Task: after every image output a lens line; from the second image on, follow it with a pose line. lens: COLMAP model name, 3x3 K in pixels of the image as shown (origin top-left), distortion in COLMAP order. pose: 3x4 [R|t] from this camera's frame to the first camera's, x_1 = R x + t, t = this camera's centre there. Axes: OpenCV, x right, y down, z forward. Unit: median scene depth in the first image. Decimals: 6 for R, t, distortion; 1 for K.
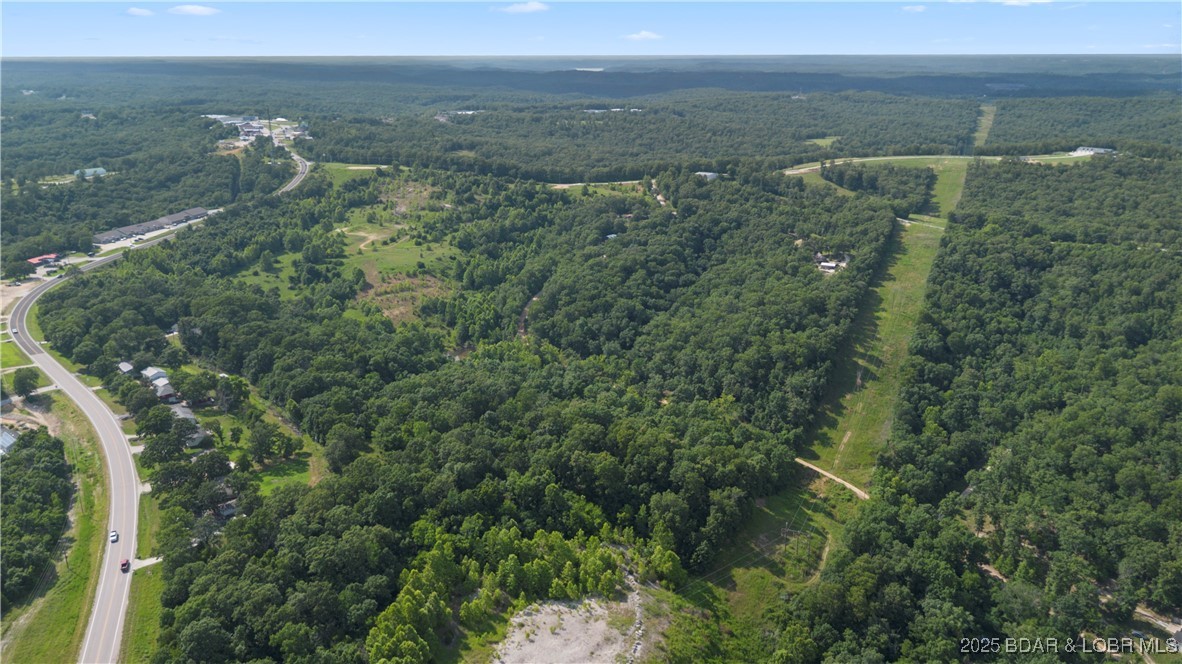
lens RADIAL K [[860.8, 0, 592.9], [0, 860.8, 335.1], [0, 0, 1]] dist [0.072372, -0.082829]
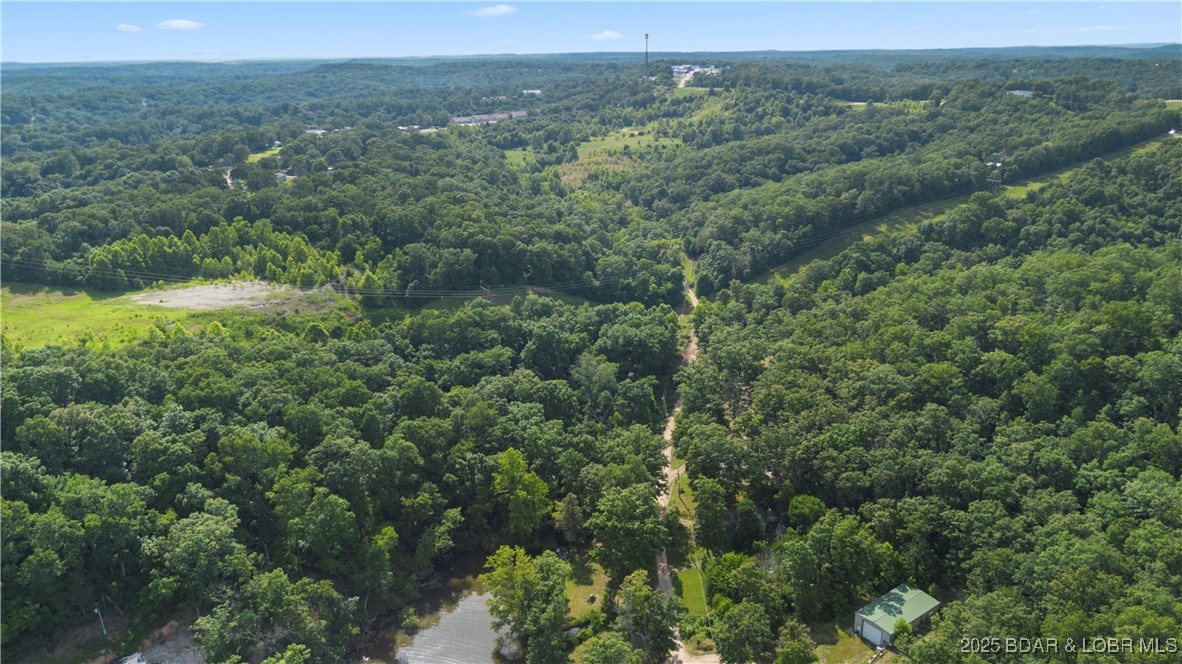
lens RADIAL K [[836.3, 0, 594.0], [0, 836.3, 334.8], [0, 0, 1]] dist [0.068806, -0.081123]
pose [[0.783808, 0.187076, -0.592155, 0.508377], [-0.178137, 0.981205, 0.074194, 0.093675], [0.594905, 0.047331, 0.802401, 0.123648]]
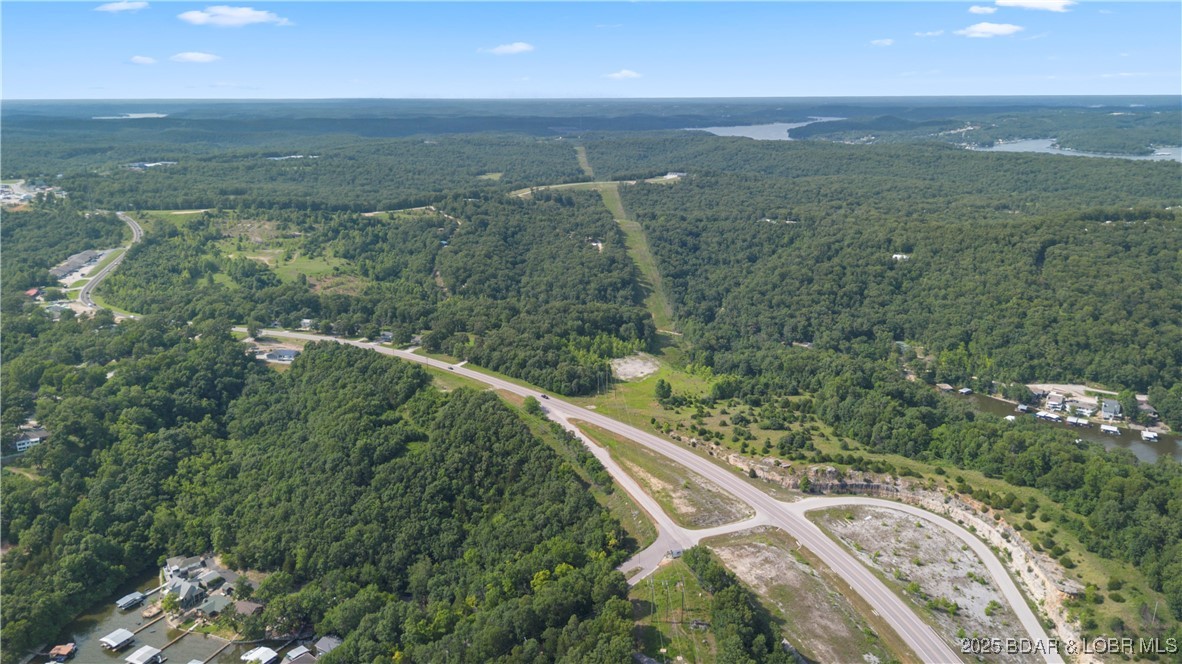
lens RADIAL K [[853.1, 0, 592.3], [0, 853.1, 334.1], [0, 0, 1]] dist [0.075200, -0.085667]
pose [[0.881705, -0.130593, 0.453366, -0.541239], [0.150228, 0.988624, -0.007388, 0.112238], [-0.447244, 0.074622, 0.891294, -0.513394]]
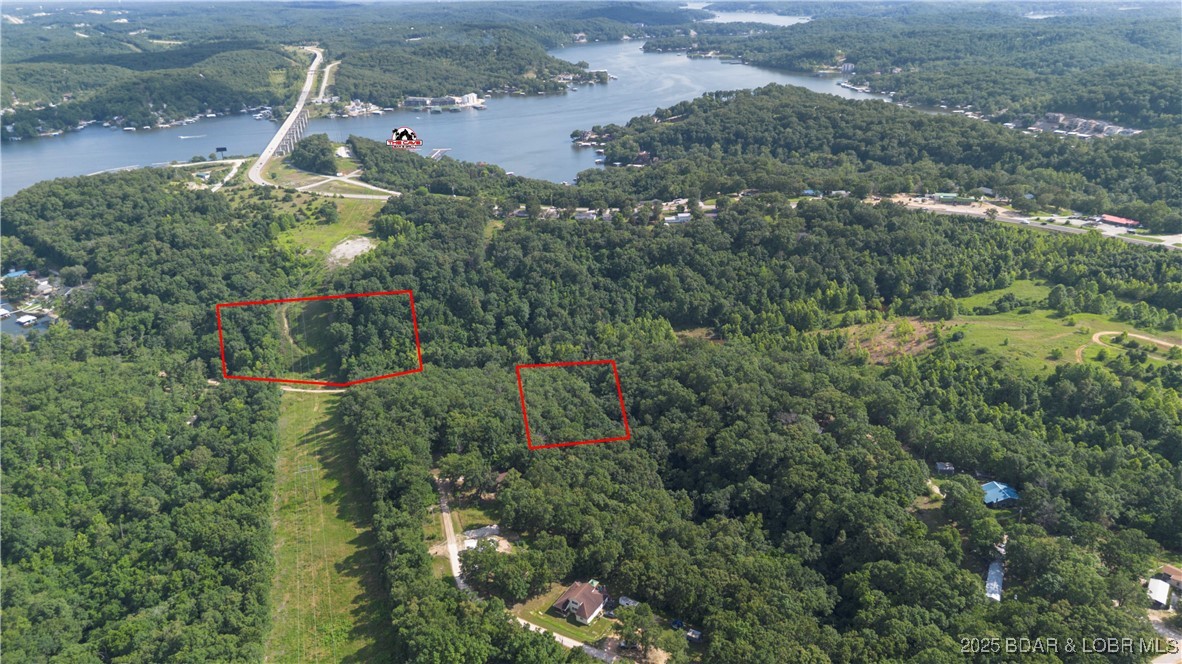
lens RADIAL K [[836.3, 0, 594.0], [0, 836.3, 334.8], [0, 0, 1]] dist [0.068806, -0.081123]
pose [[-0.712139, 0.286840, -0.640766, 0.518809], [-0.199286, 0.792580, 0.576283, -0.481112], [0.673159, 0.538089, -0.507264, 1.280437]]
